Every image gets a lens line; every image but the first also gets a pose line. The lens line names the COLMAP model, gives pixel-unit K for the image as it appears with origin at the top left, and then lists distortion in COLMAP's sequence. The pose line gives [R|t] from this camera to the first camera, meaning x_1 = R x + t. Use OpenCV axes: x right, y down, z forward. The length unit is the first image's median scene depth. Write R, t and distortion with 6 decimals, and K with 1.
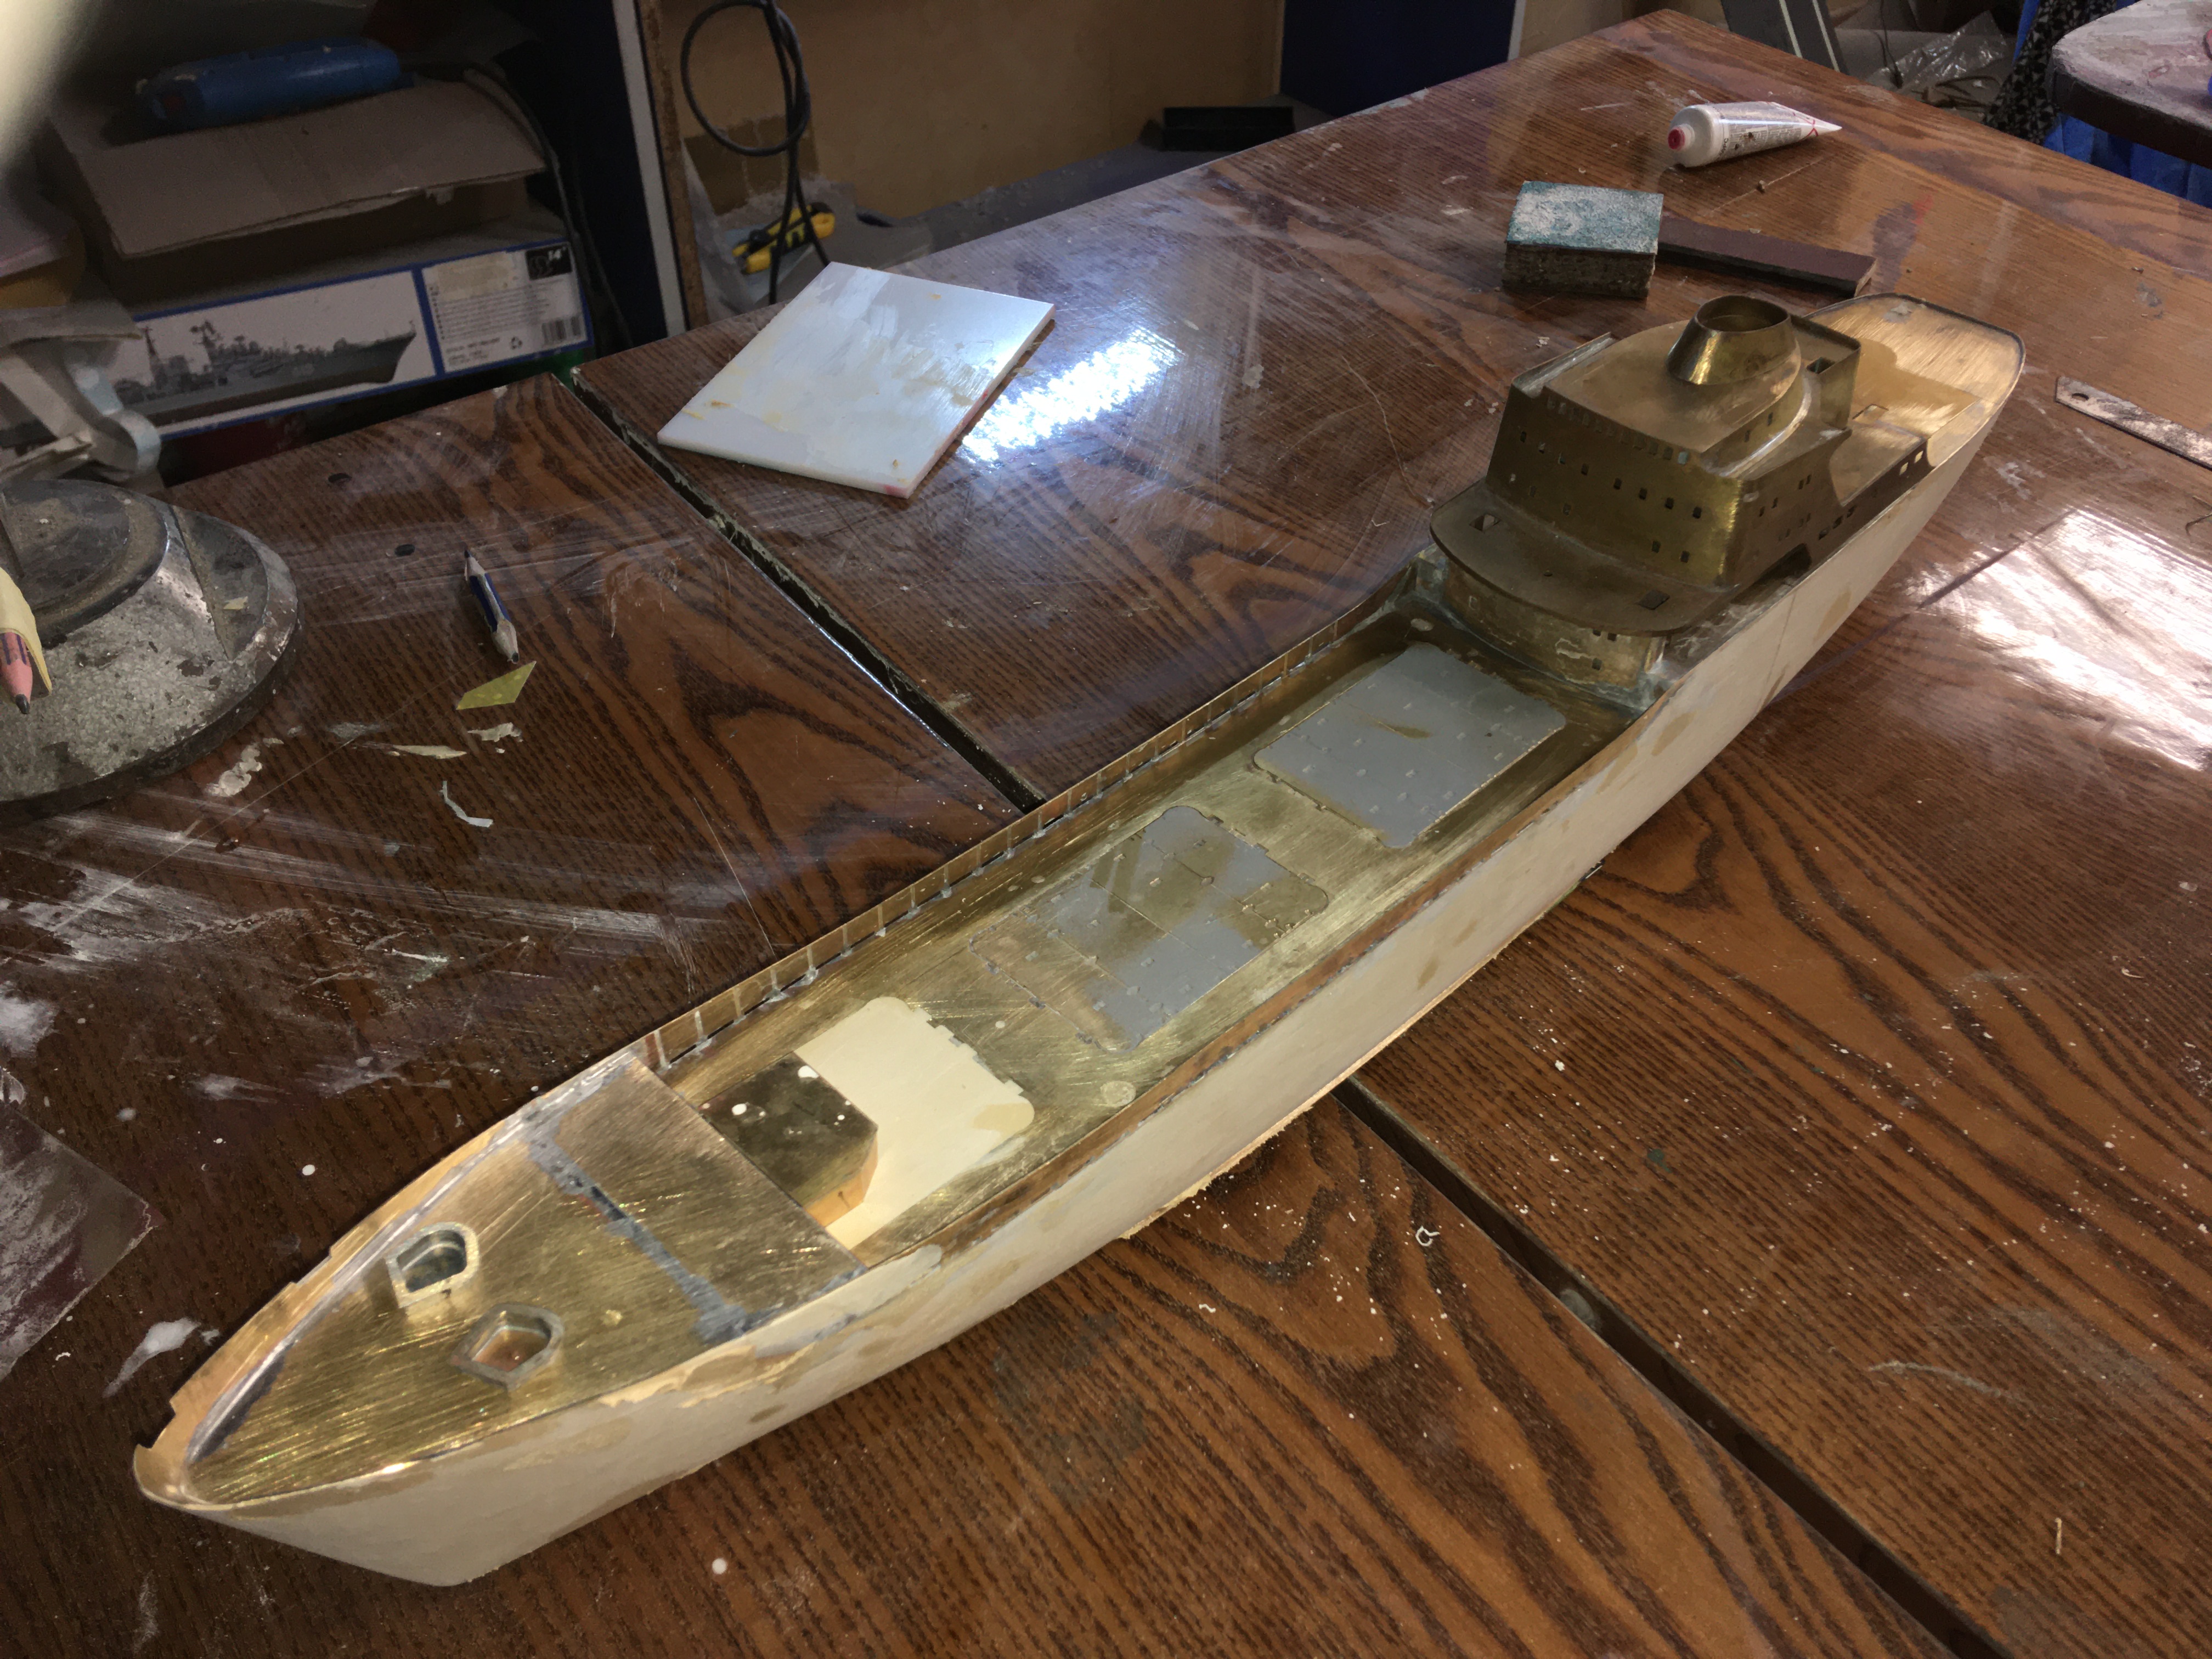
lens RADIAL K [[1879.5, 0, 1101.5], [0, 1879.5, 820.9], [0, 0, 1]] dist [0.114811, -0.187504]
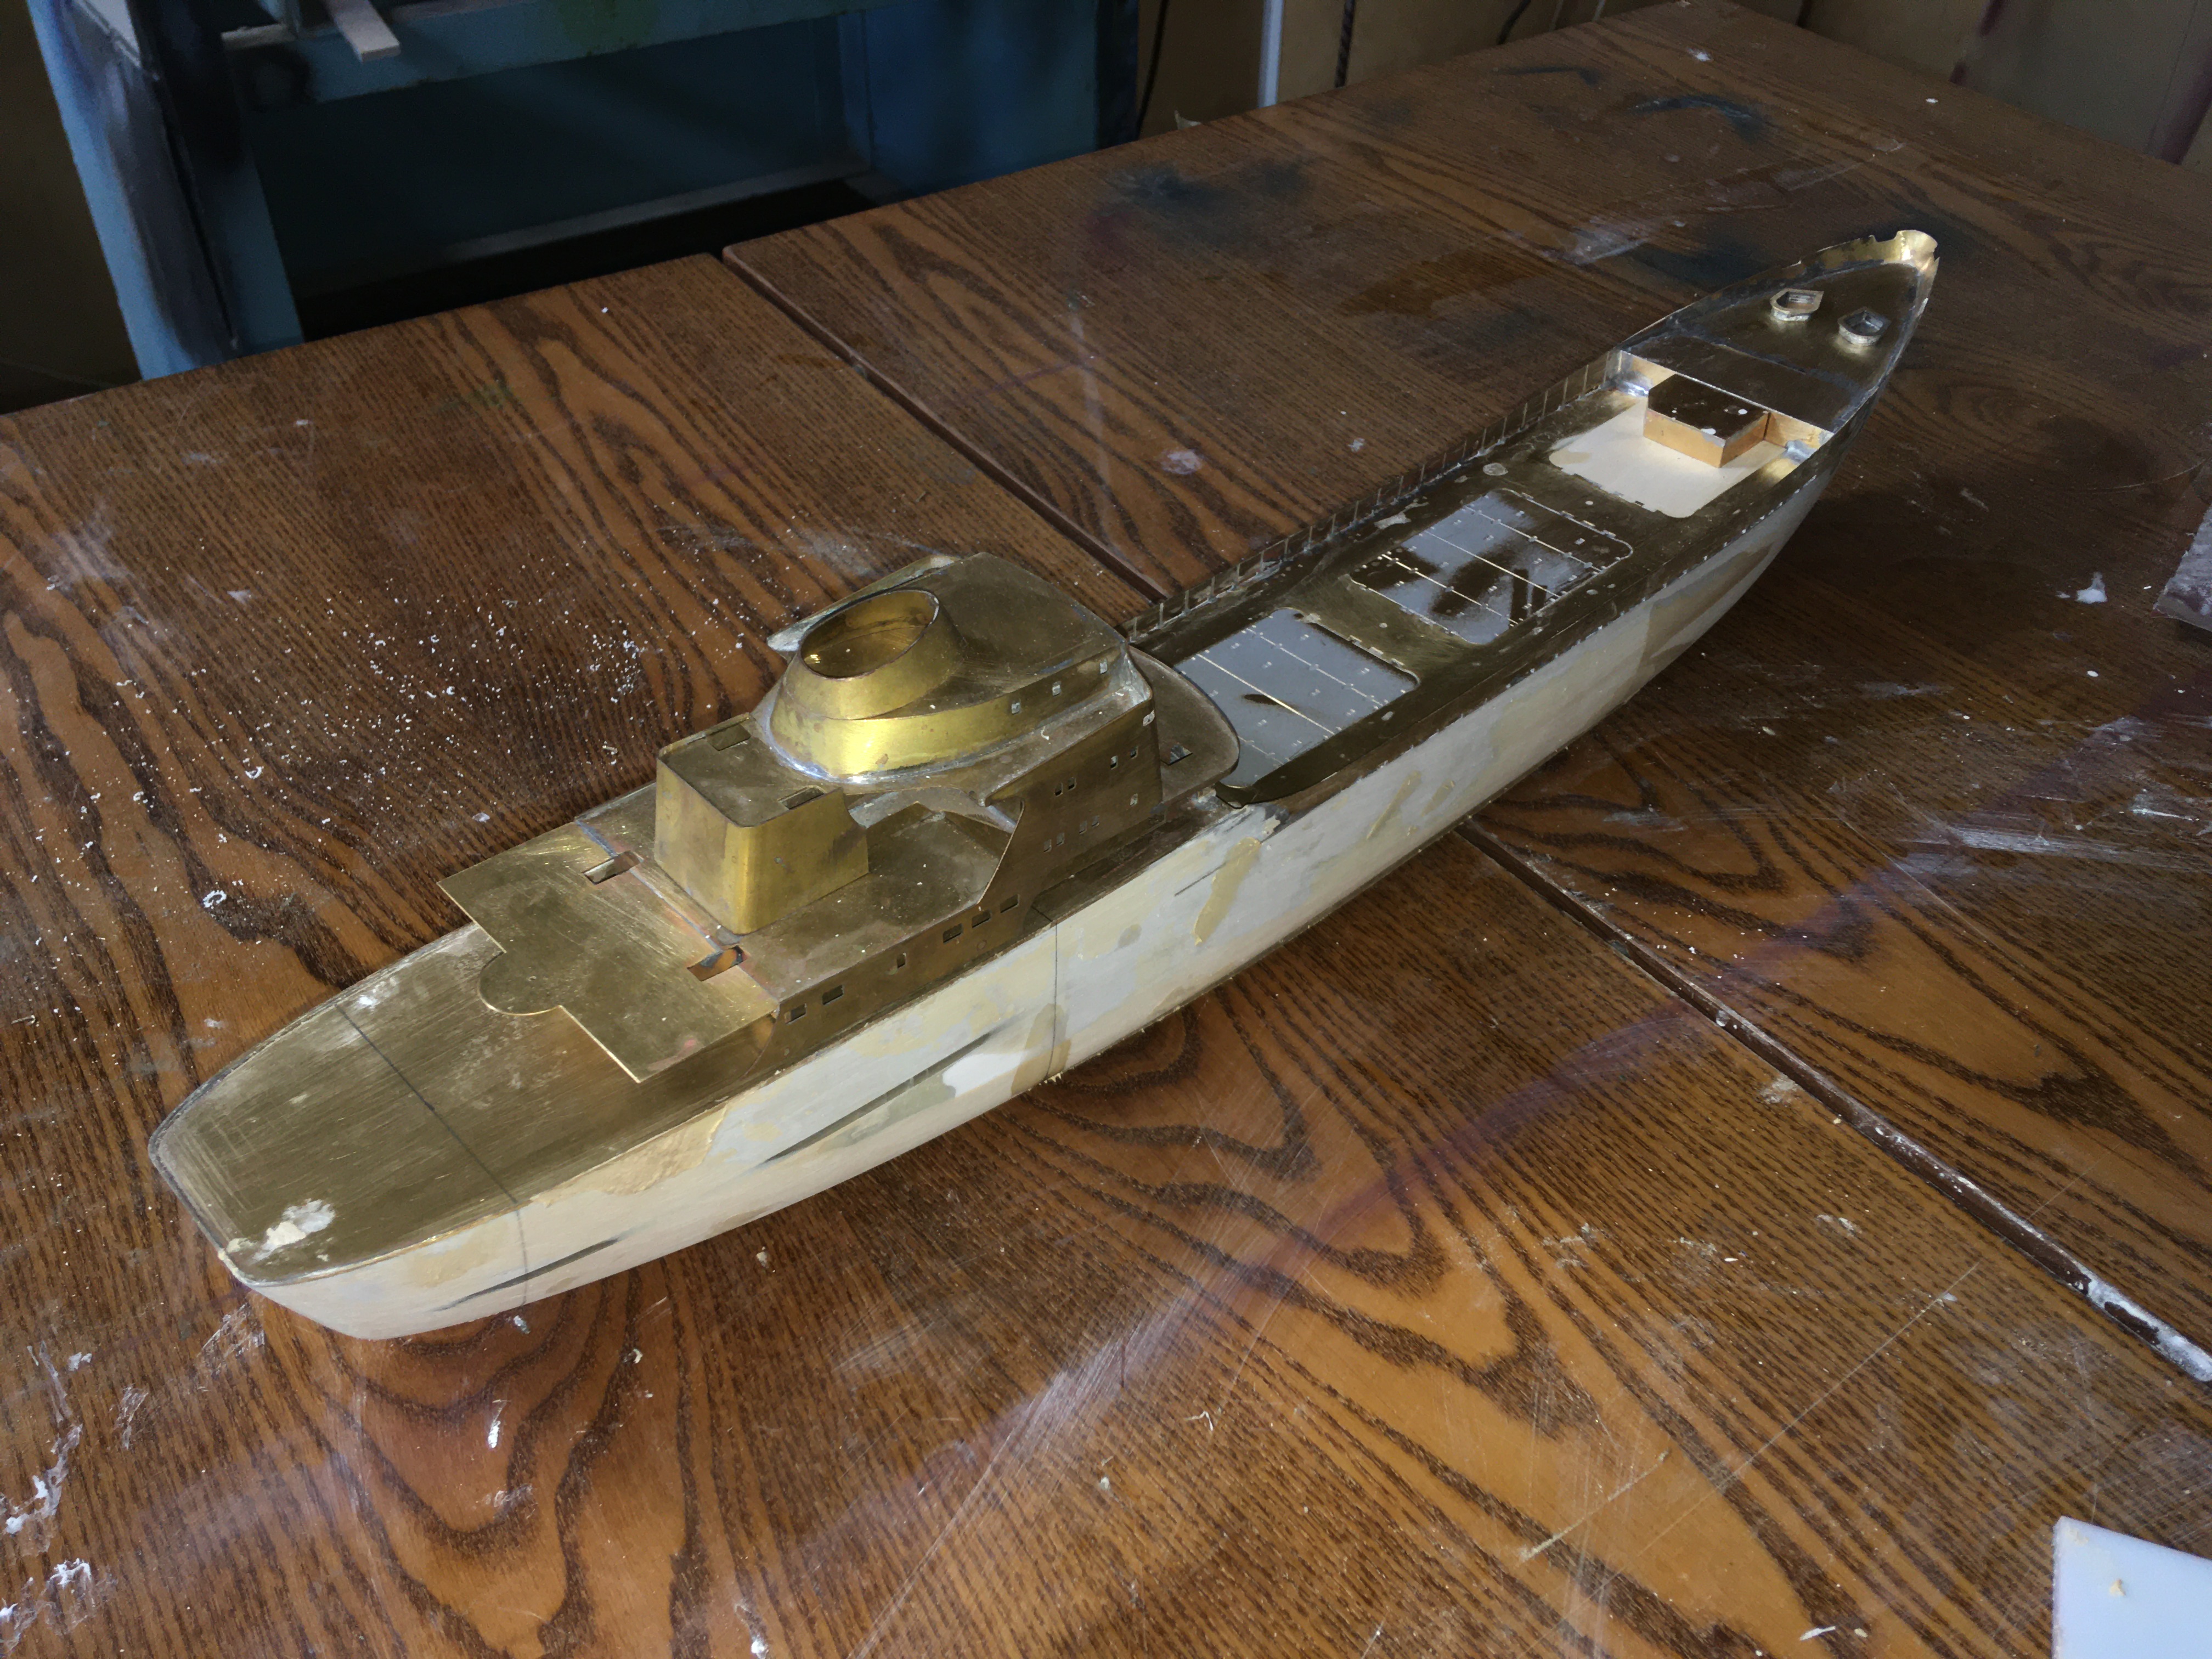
lens RADIAL K [[1879.5, 0, 1097.0], [0, 1879.5, 828.1], [0, 0, 1]] dist [0.114811, -0.187504]
pose [[-0.999548, -0.027295, 0.012624, 0.233661], [0.008250, 0.154802, 0.987911, -1.015777], [-0.028920, 0.987568, -0.154507, 1.206813]]
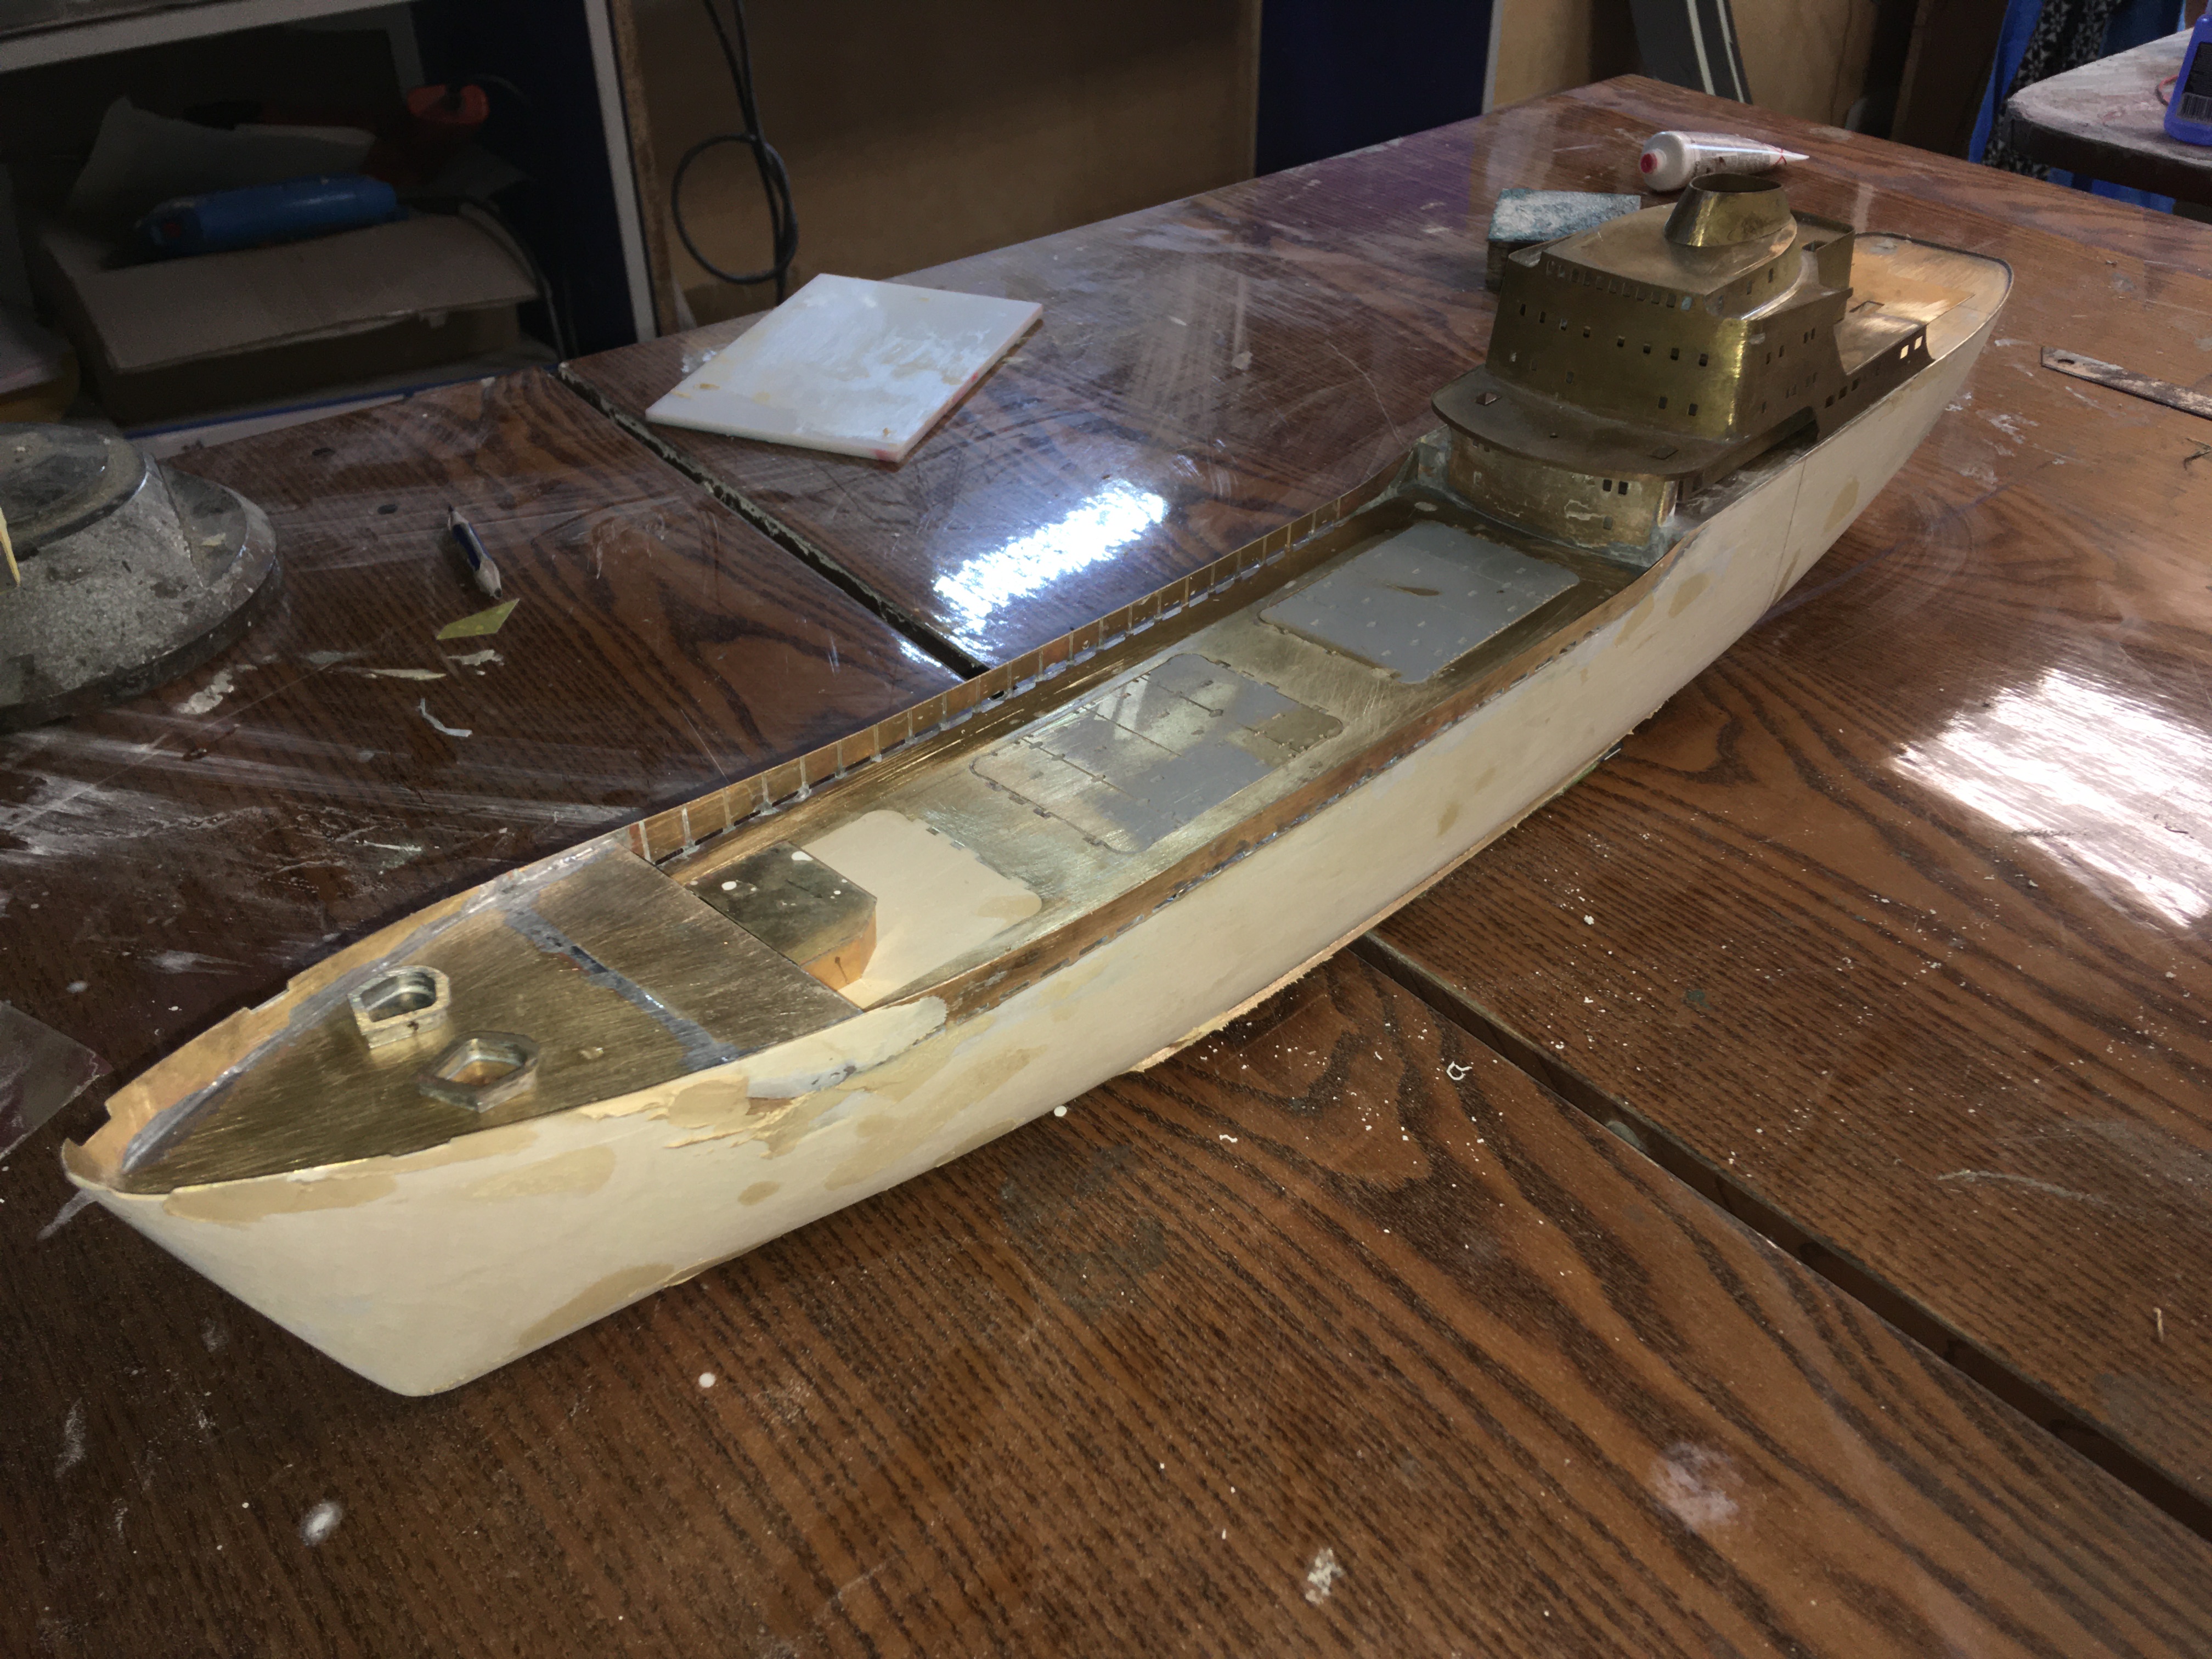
lens RADIAL K [[1879.5, 0, 1101.8], [0, 1879.5, 824.7], [0, 0, 1]] dist [0.114811, -0.187504]
pose [[0.999821, -0.016691, 0.008858, -0.010547], [0.017554, 0.993944, -0.108478, 0.172408], [-0.006994, 0.108615, 0.994059, 0.046010]]
